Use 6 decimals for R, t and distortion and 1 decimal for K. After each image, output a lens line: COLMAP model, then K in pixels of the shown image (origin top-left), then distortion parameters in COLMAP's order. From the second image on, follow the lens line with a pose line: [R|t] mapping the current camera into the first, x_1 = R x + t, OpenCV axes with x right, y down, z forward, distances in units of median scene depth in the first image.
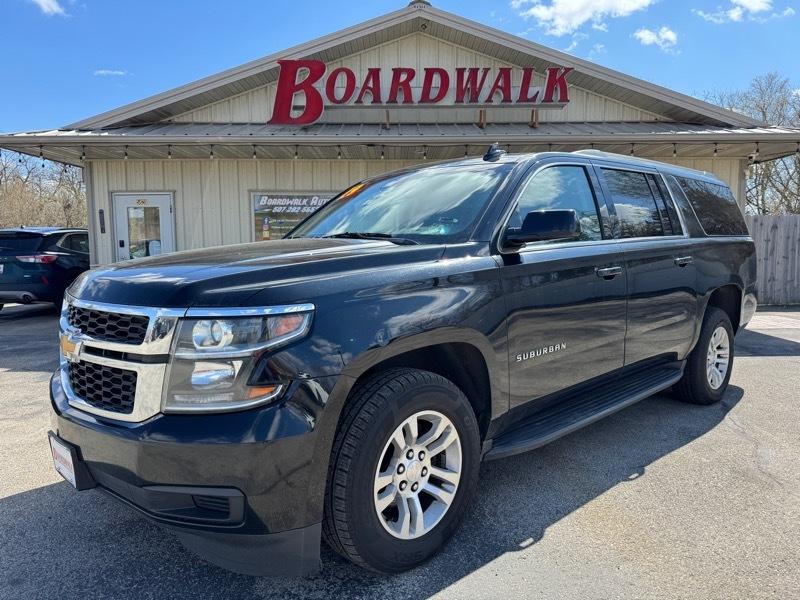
lens RADIAL K [[559.2, 0, 400.8], [0, 559.2, 305.4], [0, 0, 1]] dist [0.015387, -0.026361]
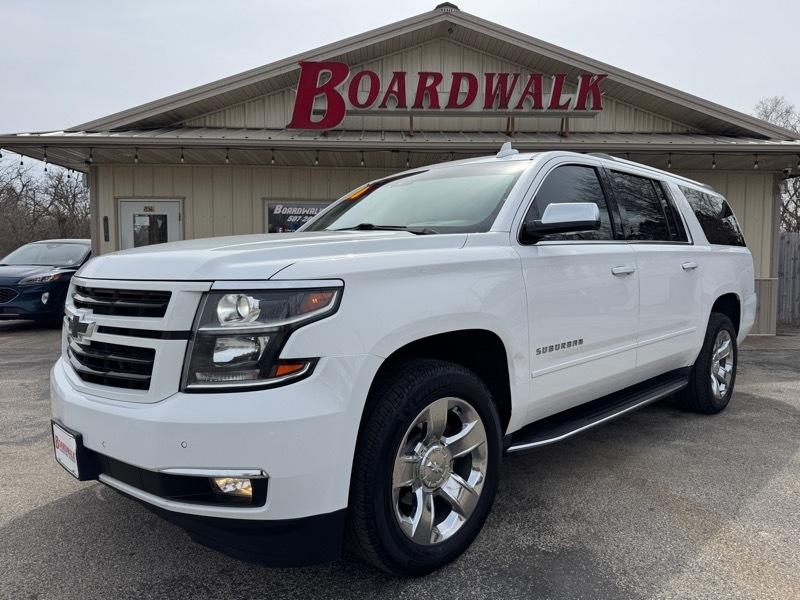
lens RADIAL K [[559.2, 0, 398.3], [0, 559.2, 302.8], [0, 0, 1]] dist [0.015387, -0.026361]
pose [[0.999879, 0.011204, 0.010818, -0.054033], [-0.010774, 0.999177, -0.039093, 0.007127], [-0.011247, 0.038972, 0.999177, 0.060007]]
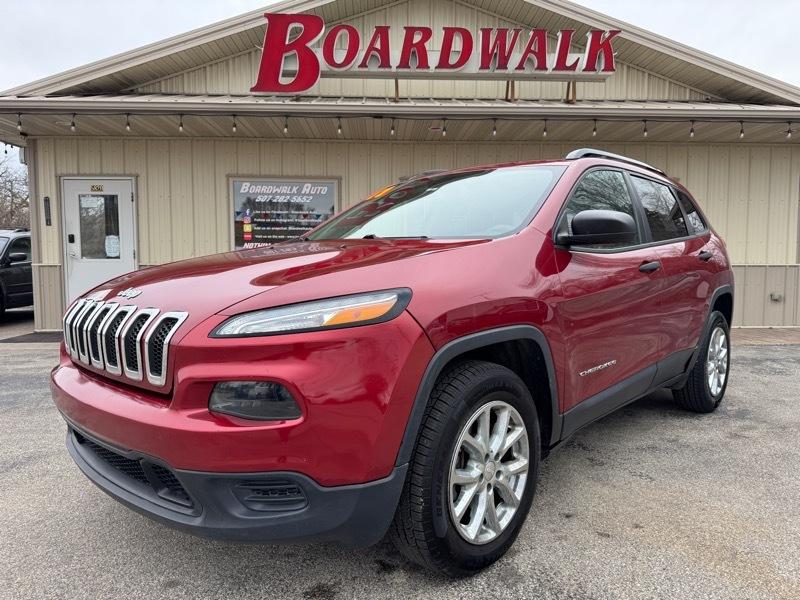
lens RADIAL K [[559.2, 0, 400.2], [0, 559.2, 301.6], [0, 0, 1]] dist [0.015387, -0.026361]
pose [[0.999523, 0.004620, 0.030526, -0.043263], [-0.003762, 0.999598, -0.028112, 0.004763], [-0.030643, 0.027984, 0.999139, 0.182336]]
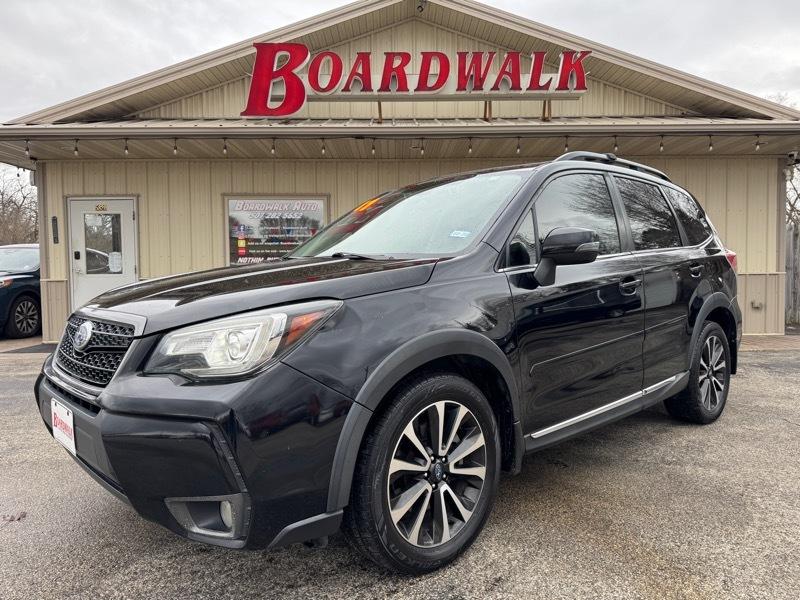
lens RADIAL K [[559.2, 0, 400.9], [0, 559.2, 299.3], [0, 0, 1]] dist [0.015387, -0.026361]
pose [[0.999994, -0.003555, -0.000022, 0.008974], [0.003548, 0.998313, -0.057951, 0.012445], [0.000228, 0.057950, 0.998319, 0.144372]]
